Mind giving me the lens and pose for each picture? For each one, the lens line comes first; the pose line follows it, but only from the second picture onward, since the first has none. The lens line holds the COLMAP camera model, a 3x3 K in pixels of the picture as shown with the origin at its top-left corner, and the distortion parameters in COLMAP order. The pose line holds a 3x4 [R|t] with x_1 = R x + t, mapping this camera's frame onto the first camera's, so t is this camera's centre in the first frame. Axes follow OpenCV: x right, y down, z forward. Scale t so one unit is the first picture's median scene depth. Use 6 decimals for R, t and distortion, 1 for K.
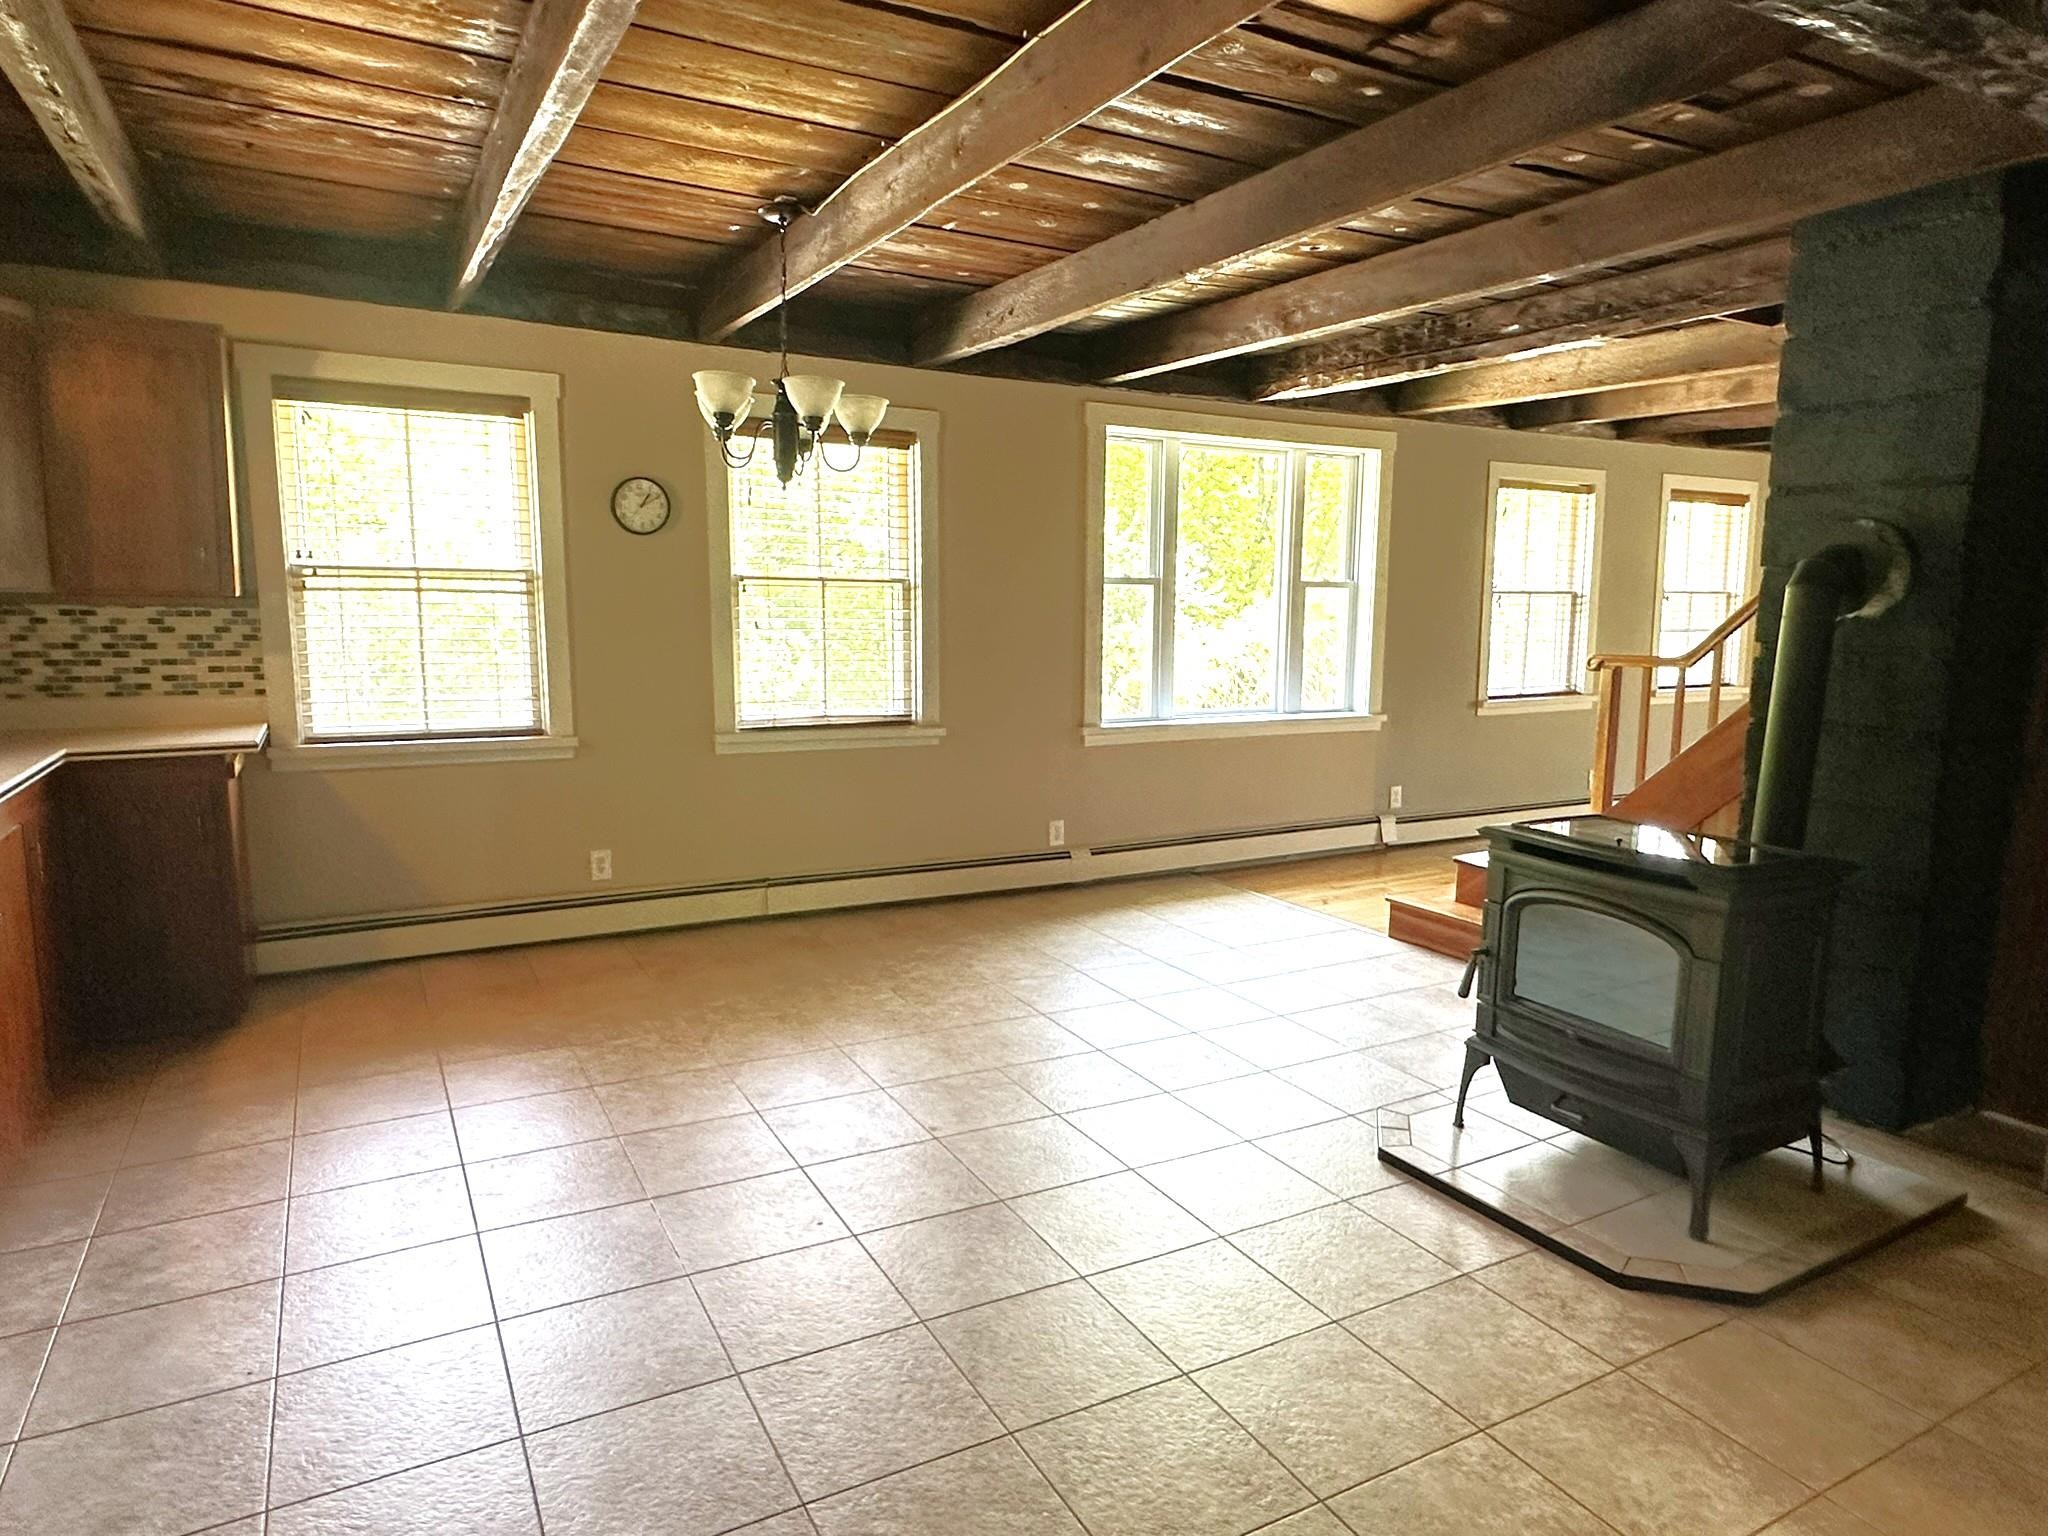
lens RADIAL K [[1245.6, 0, 1017.5], [0, 1245.6, 764.1], [0, 0, 1]] dist [0.001081, 0.000537]
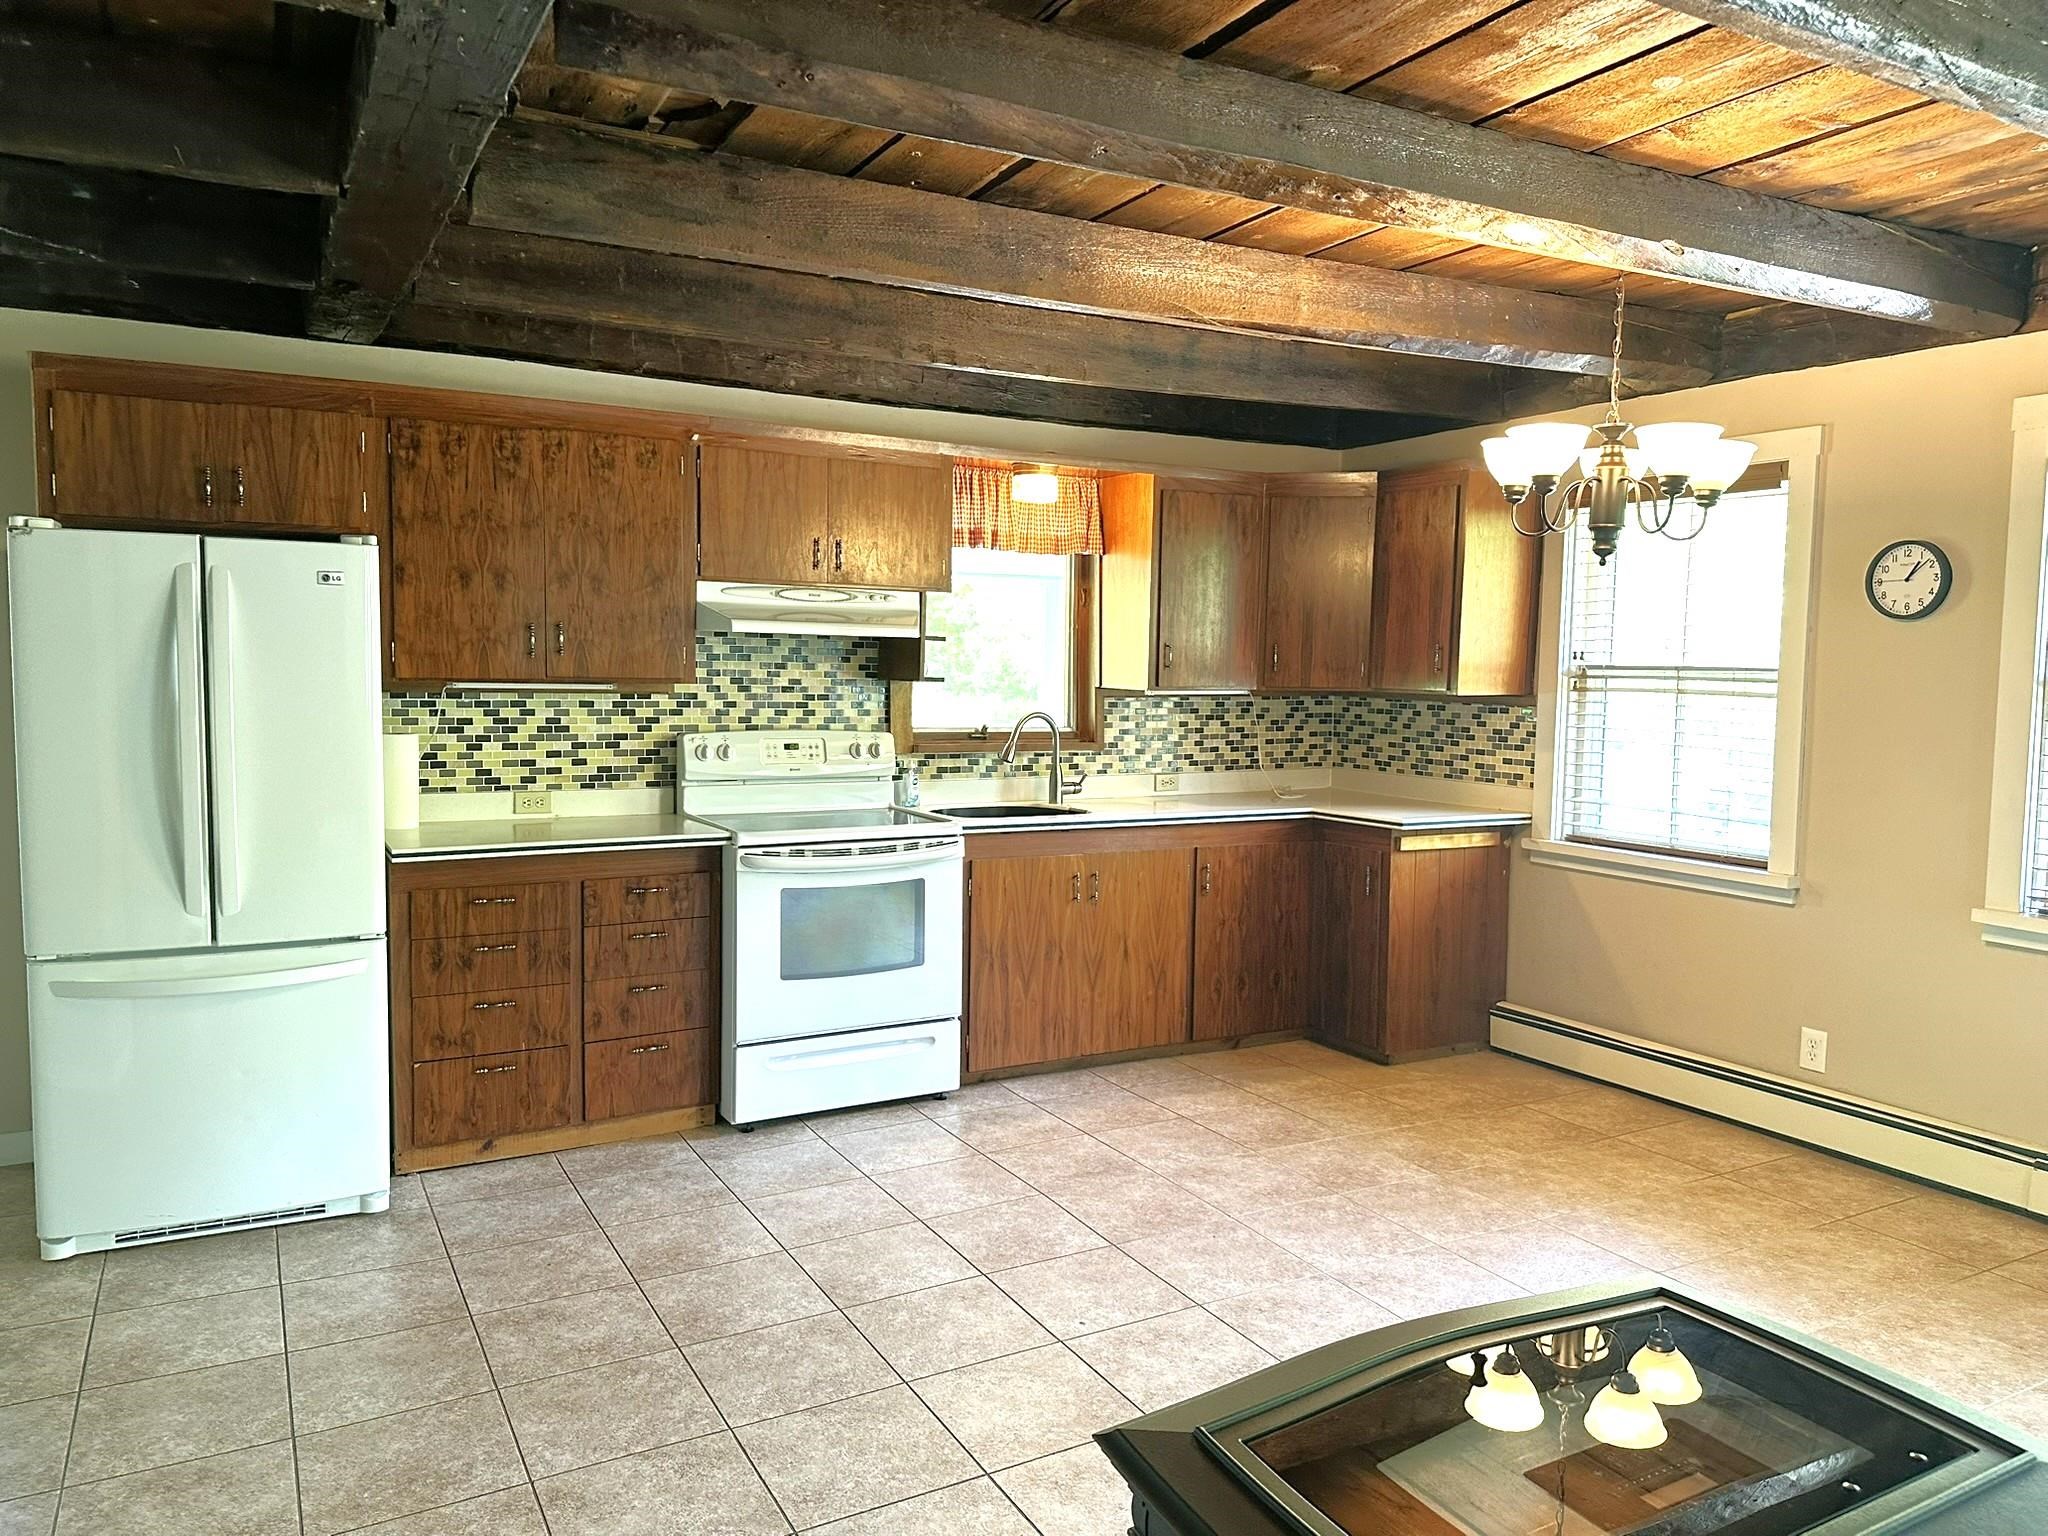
lens RADIAL K [[1427.3, 0, 1018.7], [0, 1427.3, 767.4], [0, 0, 1]] dist [0.006239, -0.003452]
pose [[-0.009802, 0.063200, -0.997953, 0.625612], [-0.138176, 0.988341, 0.063948, -0.091907], [0.990359, 0.138520, -0.000955, 0.572763]]
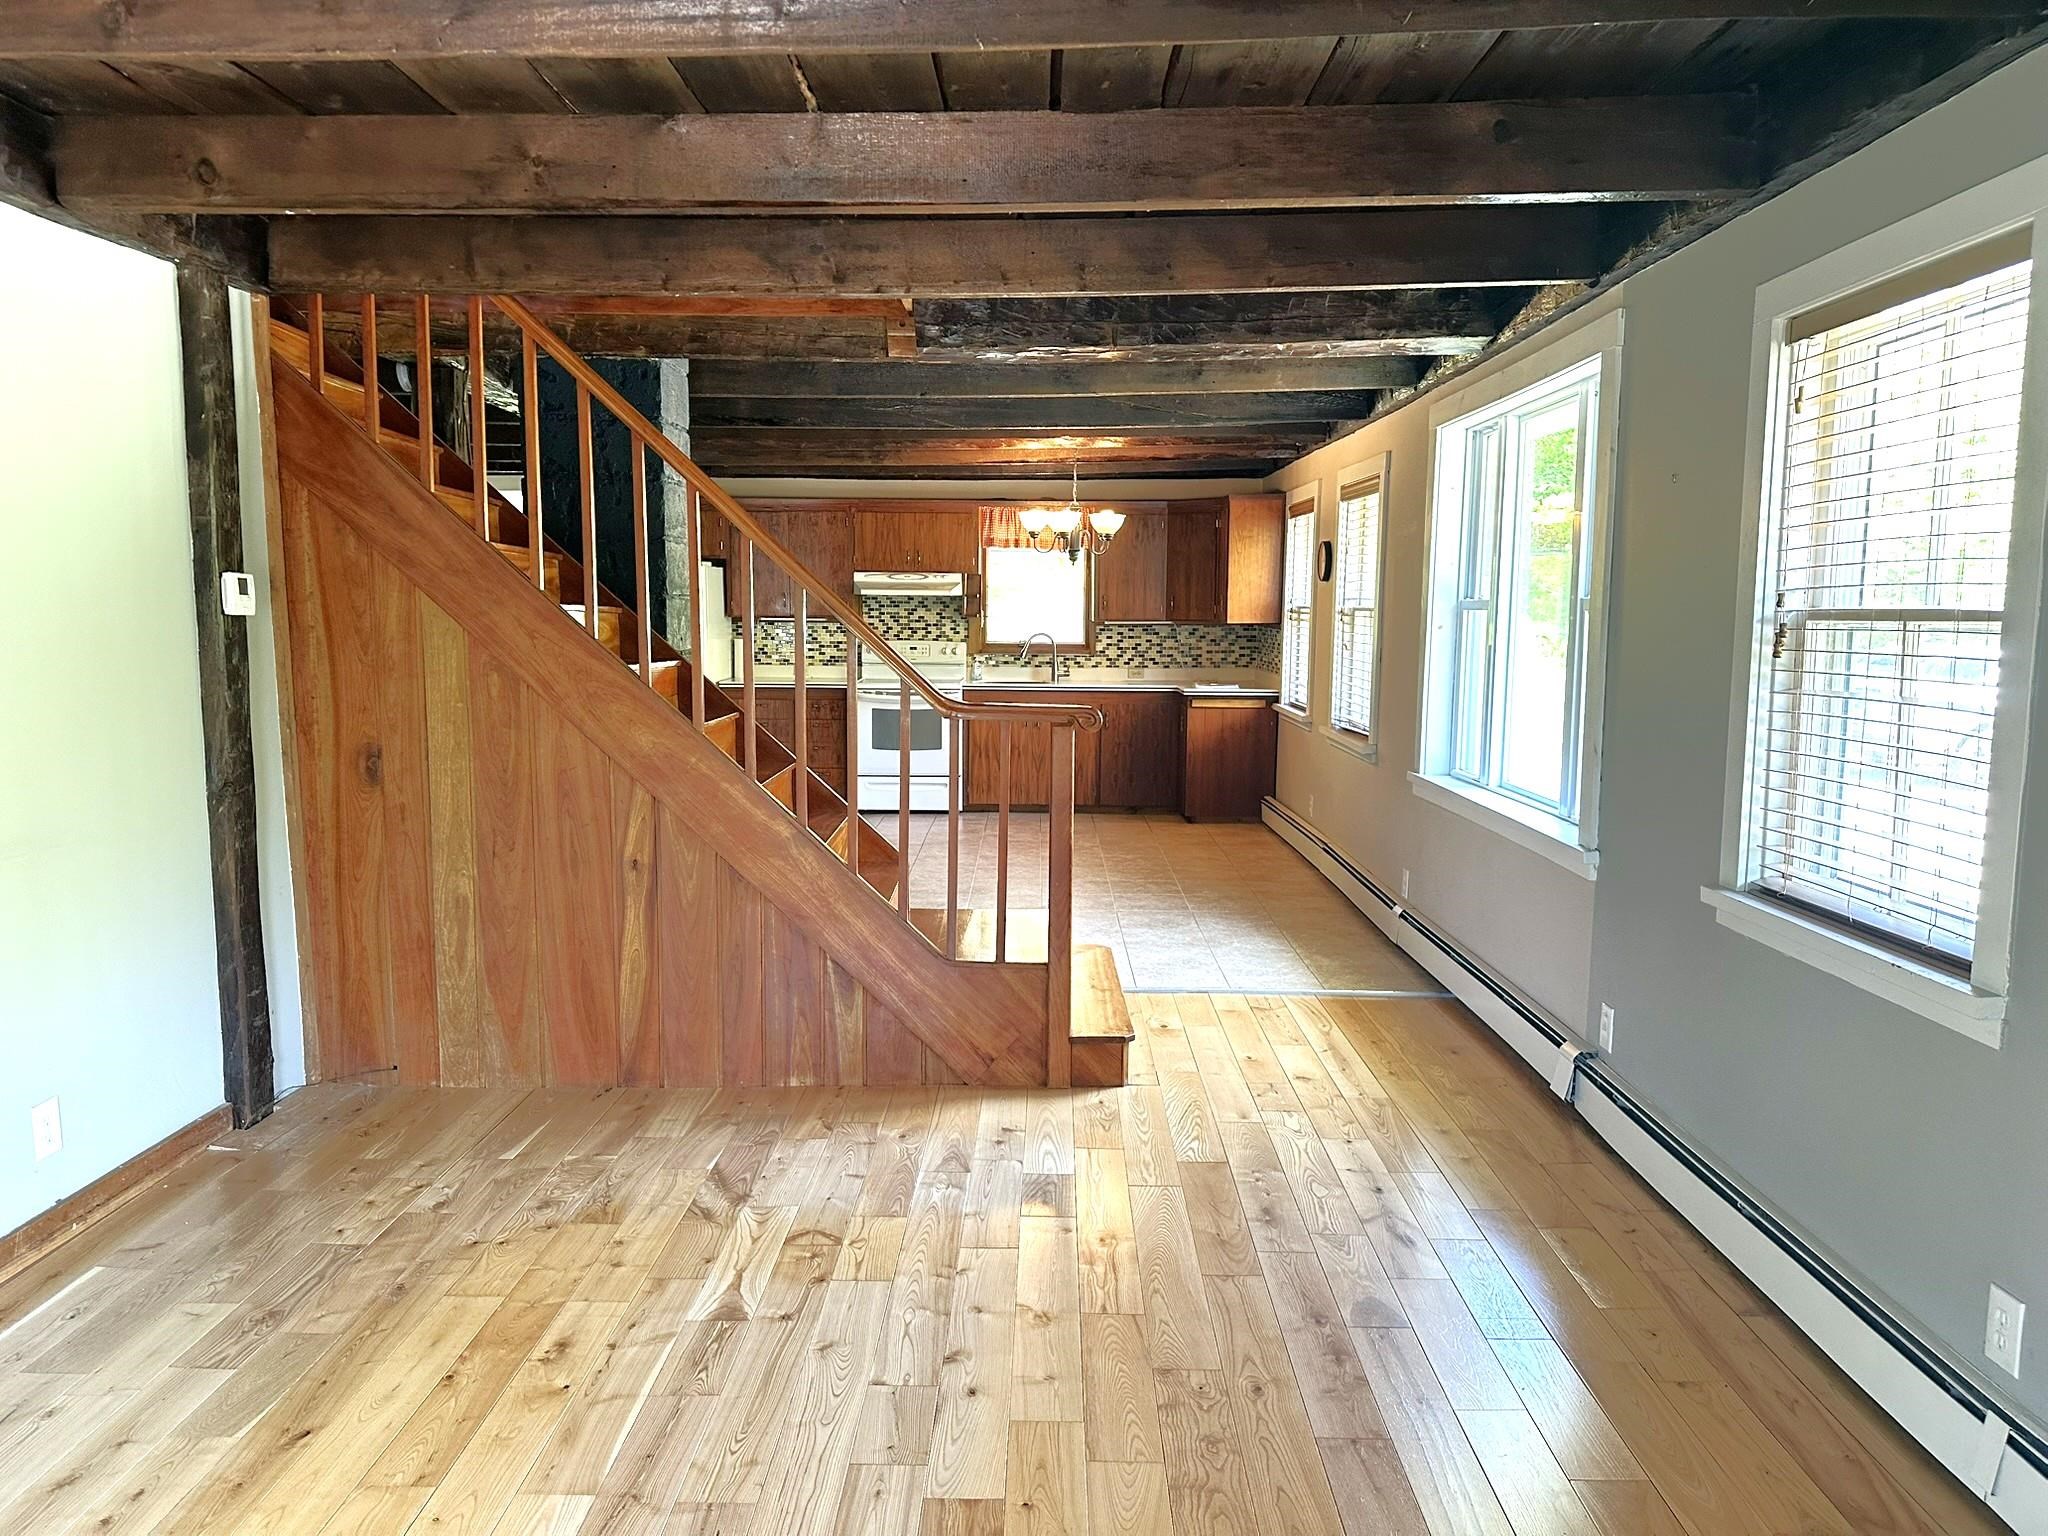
lens RADIAL K [[1427.3, 0, 1023.0], [0, 1427.3, 775.7], [0, 0, 1]] dist [0.006239, -0.003452]
pose [[-0.534745, 0.086187, -0.840606, 1.423703], [-0.113893, 0.978357, 0.172763, -0.235481], [0.837303, 0.188123, -0.513356, 1.807705]]
